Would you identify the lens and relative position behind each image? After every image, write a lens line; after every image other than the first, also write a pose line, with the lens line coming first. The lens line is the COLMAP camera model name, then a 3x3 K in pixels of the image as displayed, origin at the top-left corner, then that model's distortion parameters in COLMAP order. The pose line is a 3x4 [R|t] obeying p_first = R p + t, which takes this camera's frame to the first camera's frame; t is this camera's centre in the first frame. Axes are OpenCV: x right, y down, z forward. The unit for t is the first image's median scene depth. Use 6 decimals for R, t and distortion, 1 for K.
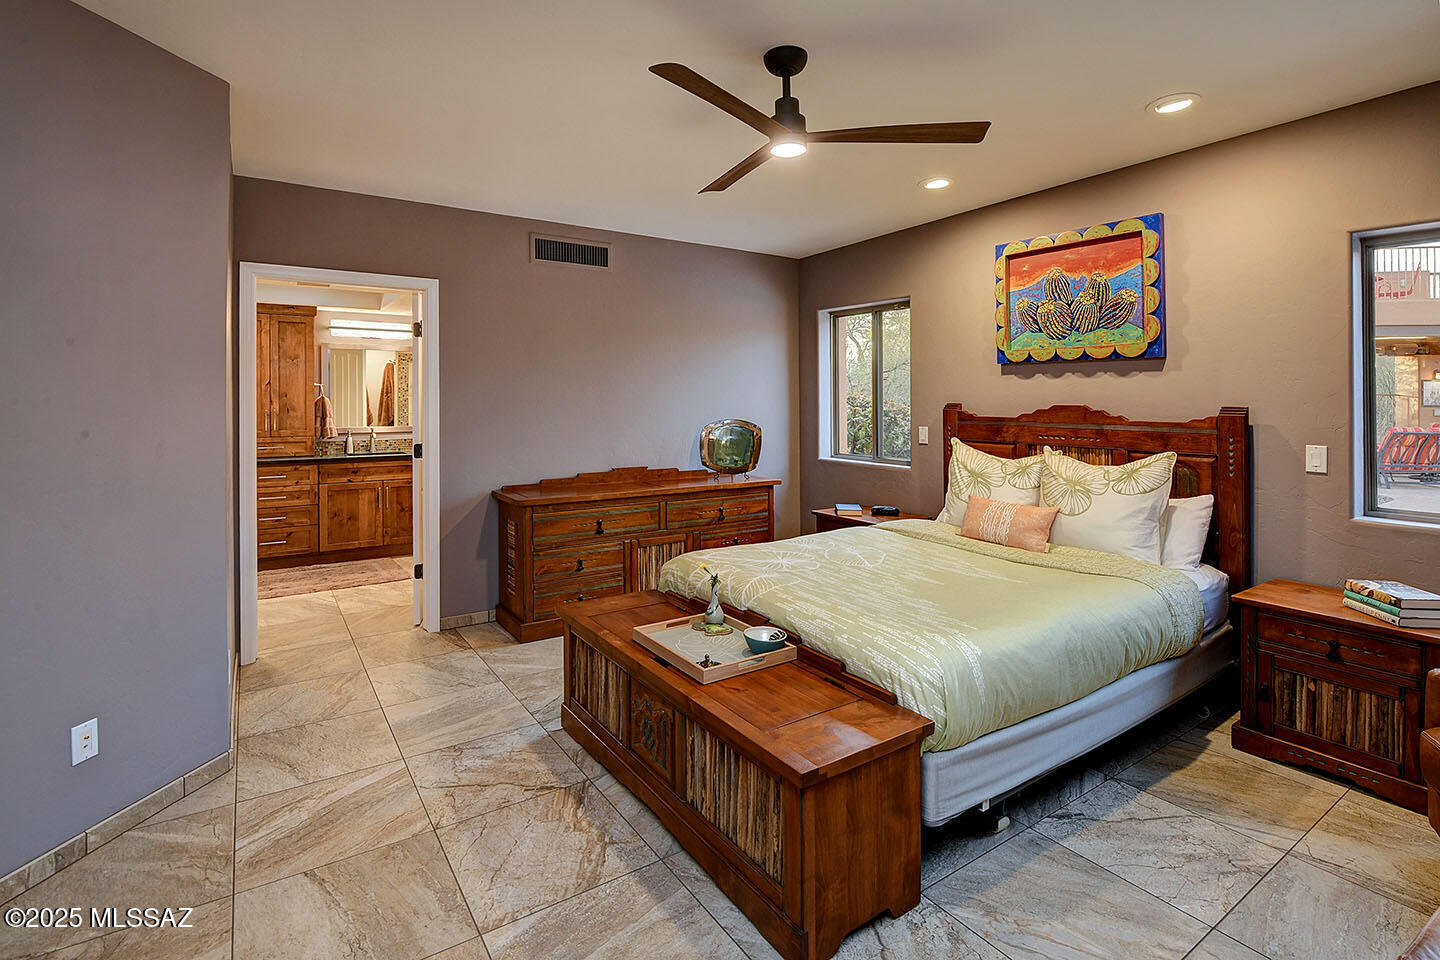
lens RADIAL K [[717.0, 0, 719.8], [0, 717.0, 393.3], [0, 0, 1]] dist [-0.005696, -0.001175]
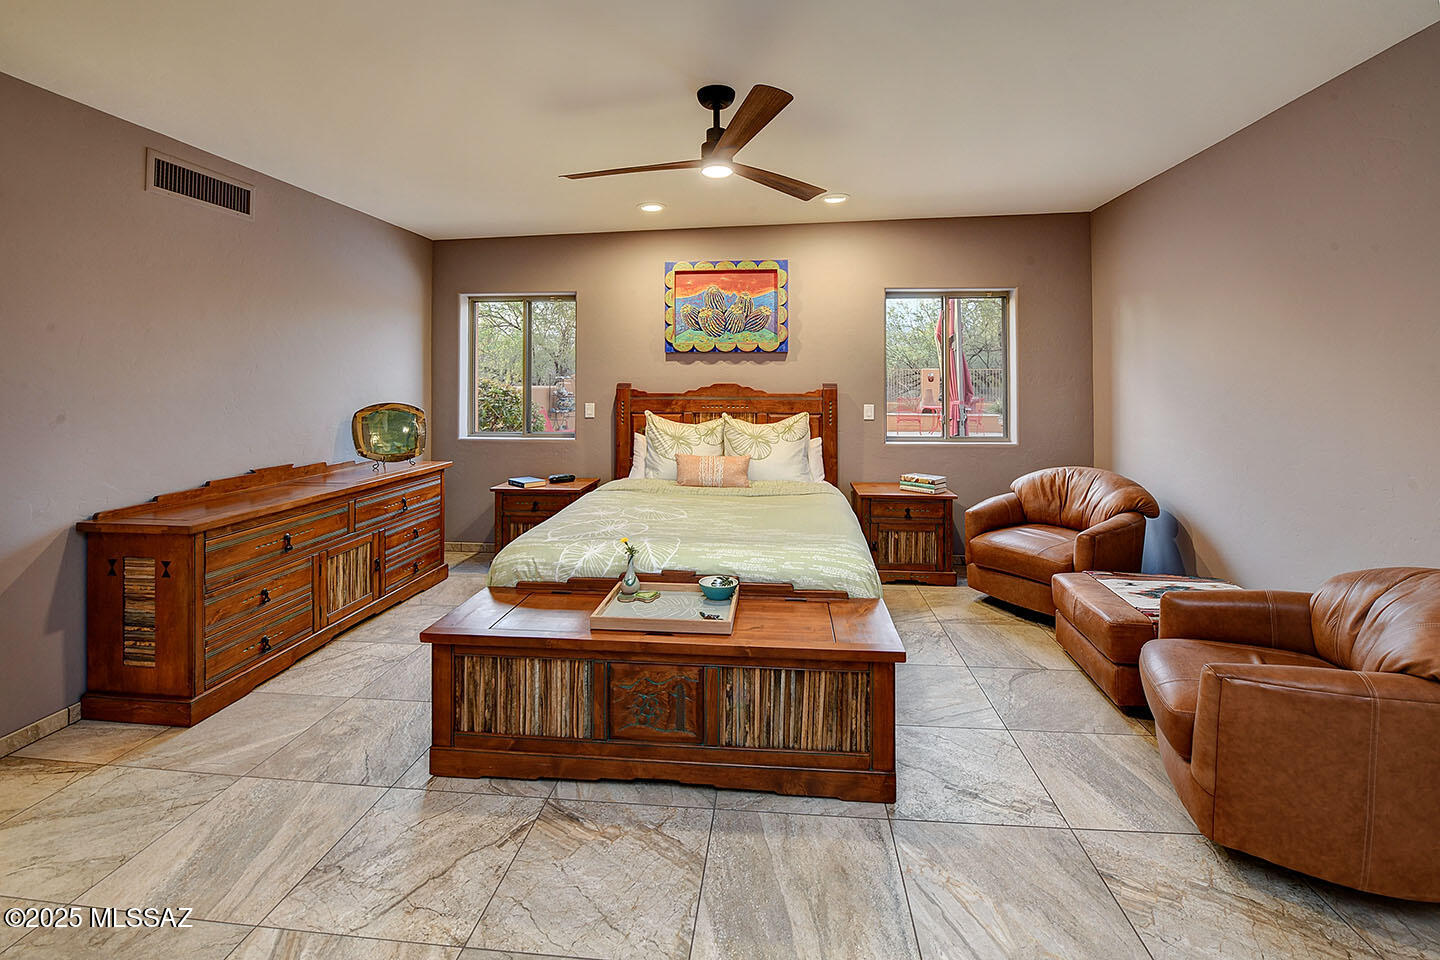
lens RADIAL K [[617.8, 0, 722.0], [0, 617.8, 362.6], [0, 0, 1]] dist [-0.010794, -0.000399]
pose [[0.635233, 0.016130, 0.772152, -0.465040], [-0.001747, 0.999809, -0.019449, -0.001050], [-0.772318, 0.011006, 0.635140, 0.230475]]
